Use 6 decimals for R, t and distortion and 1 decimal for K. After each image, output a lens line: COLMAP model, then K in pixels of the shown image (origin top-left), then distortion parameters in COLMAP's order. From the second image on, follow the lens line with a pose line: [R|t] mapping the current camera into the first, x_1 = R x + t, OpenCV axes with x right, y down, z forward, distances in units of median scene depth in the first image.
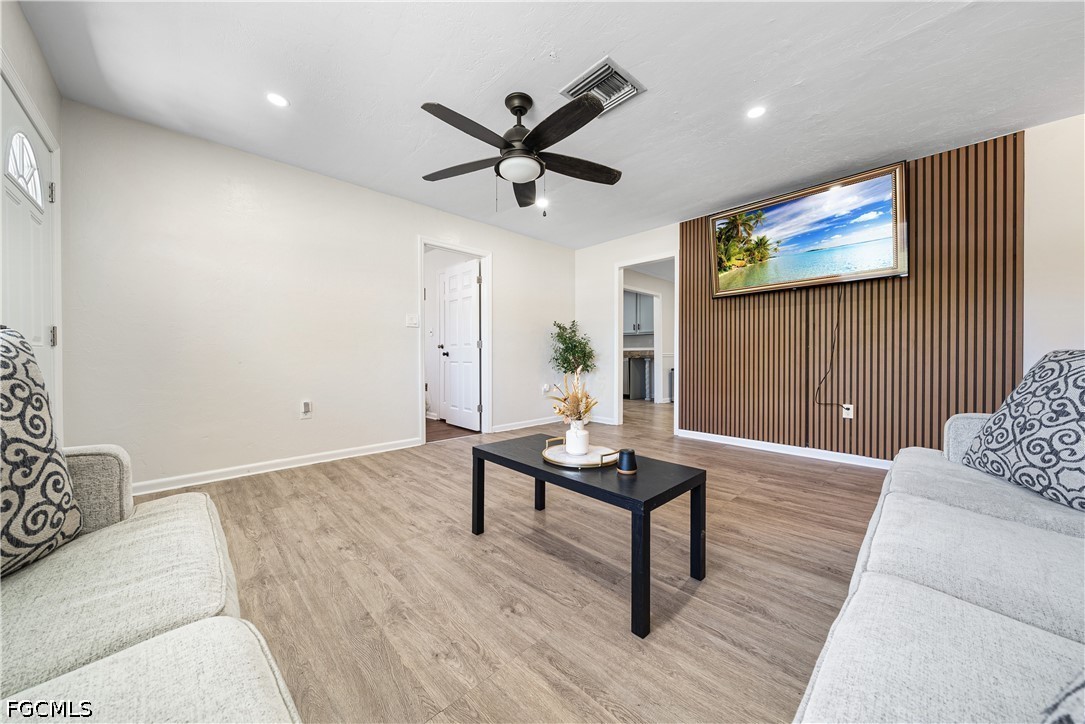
lens RADIAL K [[372.2, 0, 544.8], [0, 372.2, 358.8], [0, 0, 1]] dist [-0.002086, 0.000399]
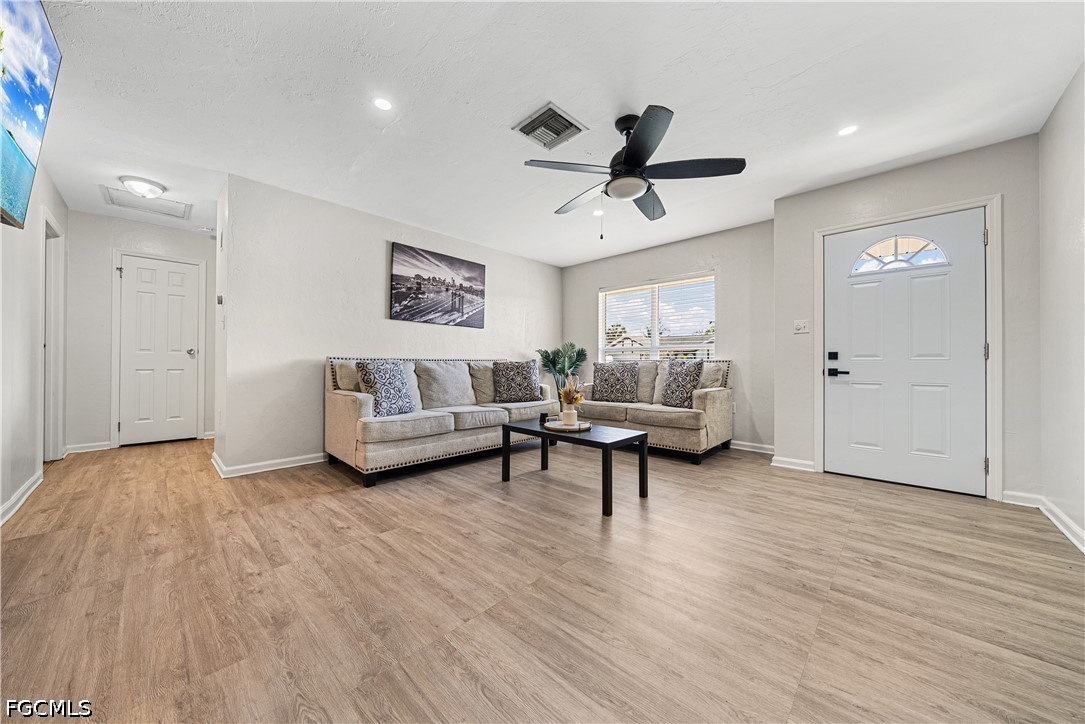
lens RADIAL K [[372.2, 0, 544.8], [0, 372.2, 358.8], [0, 0, 1]] dist [-0.002086, 0.000399]
pose [[-0.999311, -0.005749, -0.036667, 0.165584], [-0.005701, 0.999983, -0.001419, -0.019259], [0.036675, -0.001209, -0.999327, 1.683654]]
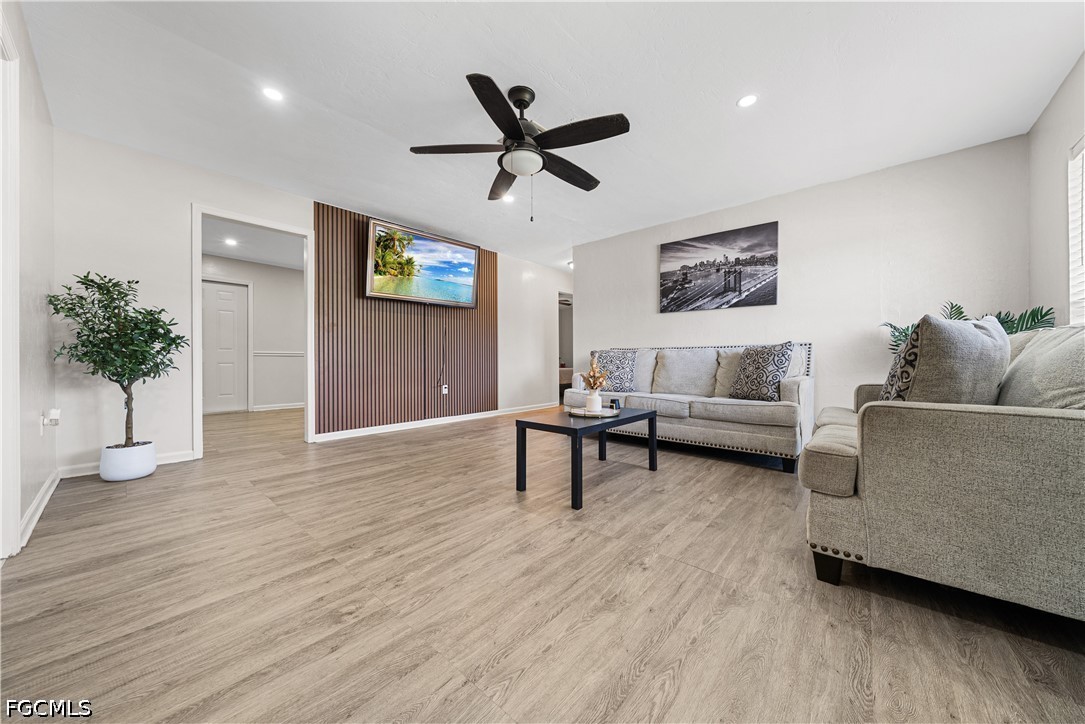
lens RADIAL K [[372.2, 0, 544.8], [0, 372.2, 358.8], [0, 0, 1]] dist [-0.002086, 0.000399]
pose [[-0.082033, 0.004238, 0.996621, -0.895894], [0.011482, 0.999929, -0.003307, 0.029127], [-0.996563, 0.011172, -0.082075, 0.847679]]
